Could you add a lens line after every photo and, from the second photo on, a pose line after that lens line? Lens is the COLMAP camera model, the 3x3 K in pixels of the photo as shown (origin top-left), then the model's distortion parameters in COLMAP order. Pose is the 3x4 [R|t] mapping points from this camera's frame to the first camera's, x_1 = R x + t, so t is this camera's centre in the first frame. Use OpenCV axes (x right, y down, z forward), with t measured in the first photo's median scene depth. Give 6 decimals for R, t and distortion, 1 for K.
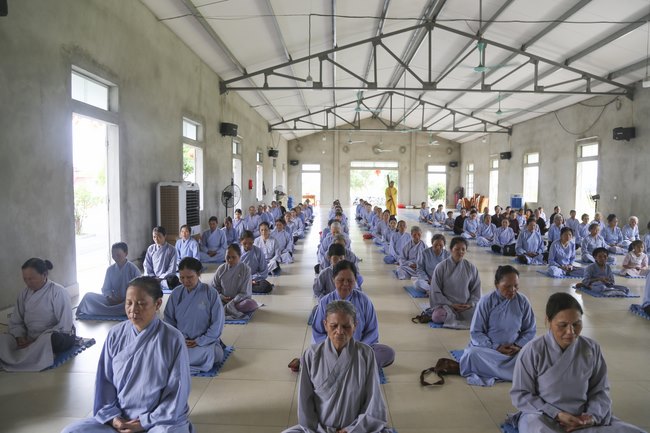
lens RADIAL K [[440.0, 0, 325.0], [0, 440.0, 216.5], [0, 0, 1]] dist [-0.077783, 0.000944]
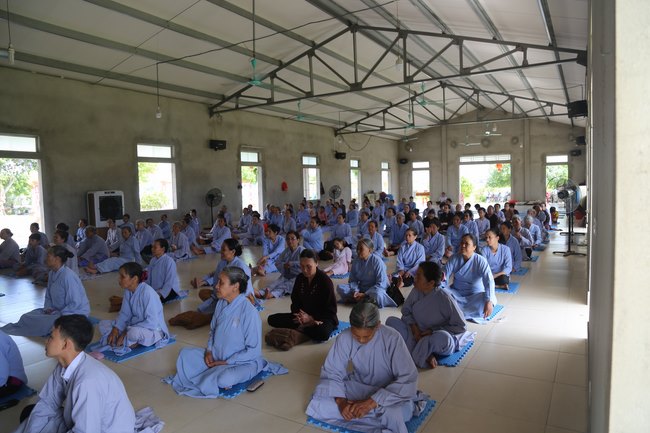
lens RADIAL K [[440.0, 0, 325.0], [0, 440.0, 216.5], [0, 0, 1]] dist [-0.077783, 0.000944]
pose [[0.865754, 0.002874, -0.500462, 0.285829], [-0.000022, 0.999984, 0.005704, -0.000108], [0.500470, -0.004927, 0.865740, 0.028095]]
